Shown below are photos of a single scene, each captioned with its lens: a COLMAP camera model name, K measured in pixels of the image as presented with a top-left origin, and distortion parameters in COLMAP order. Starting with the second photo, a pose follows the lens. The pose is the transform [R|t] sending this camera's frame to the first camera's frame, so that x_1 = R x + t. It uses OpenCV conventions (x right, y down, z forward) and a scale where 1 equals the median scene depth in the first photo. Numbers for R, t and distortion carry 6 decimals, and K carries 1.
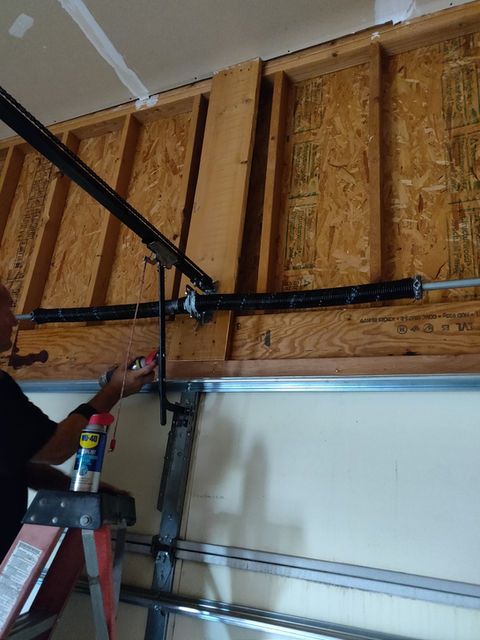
lens RADIAL K [[473.8, 0, 241.1], [0, 473.8, 321.6], [0, 0, 1]] dist [0.005975, 0.007003]
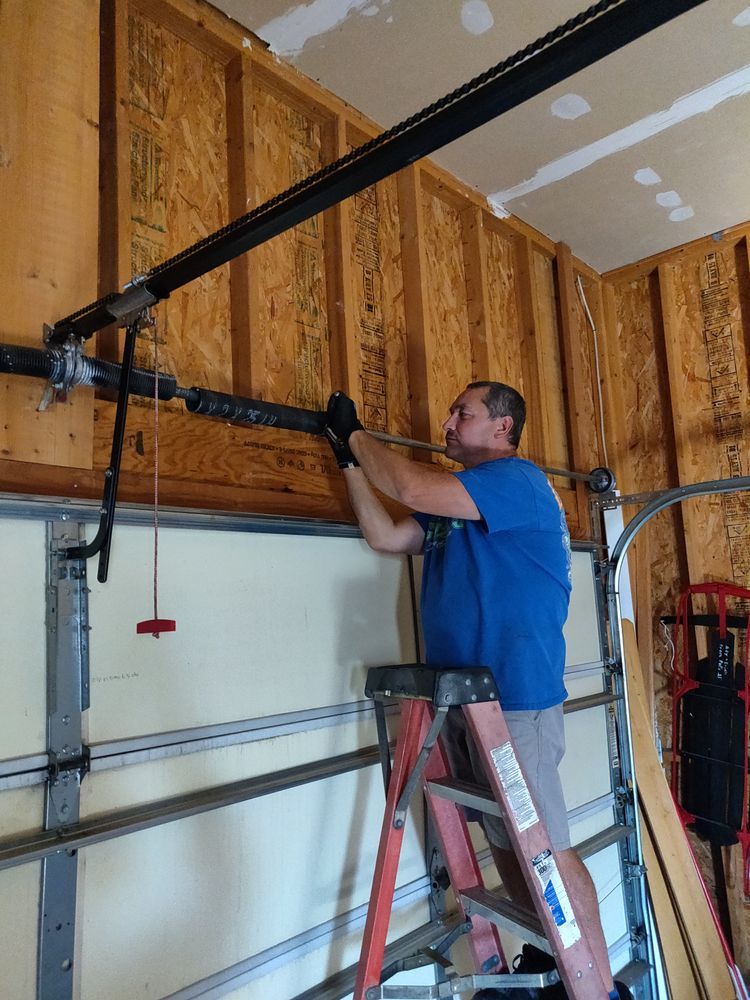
lens RADIAL K [[758.7, 0, 375.0], [0, 758.7, 500.0], [0, 0, 1]] dist [0.003290, 0.015889]
pose [[0.317698, 0.044985, 0.947124, -0.901283], [-0.242526, 0.969502, 0.035304, -0.007141], [-0.916651, -0.240919, 0.318919, 0.333234]]
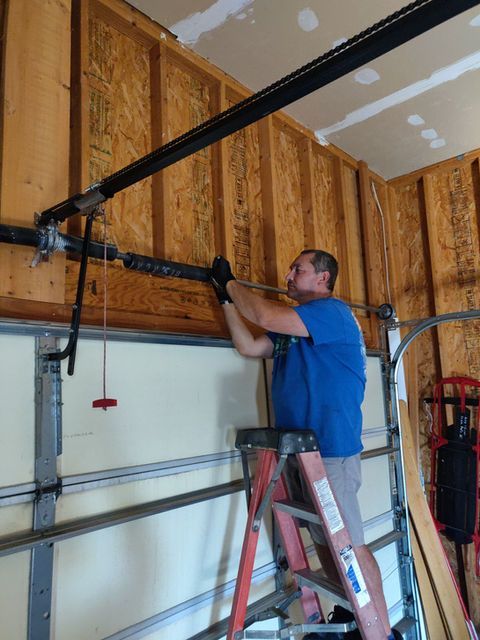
lens RADIAL K [[485.6, 0, 243.7], [0, 485.6, 320.4], [0, 0, 1]] dist [0.003501, 0.011175]
pose [[0.316357, 0.050871, 0.947275, -0.919000], [-0.247965, 0.968279, 0.030812, -0.012238], [-0.915659, -0.244639, 0.318936, 0.325601]]
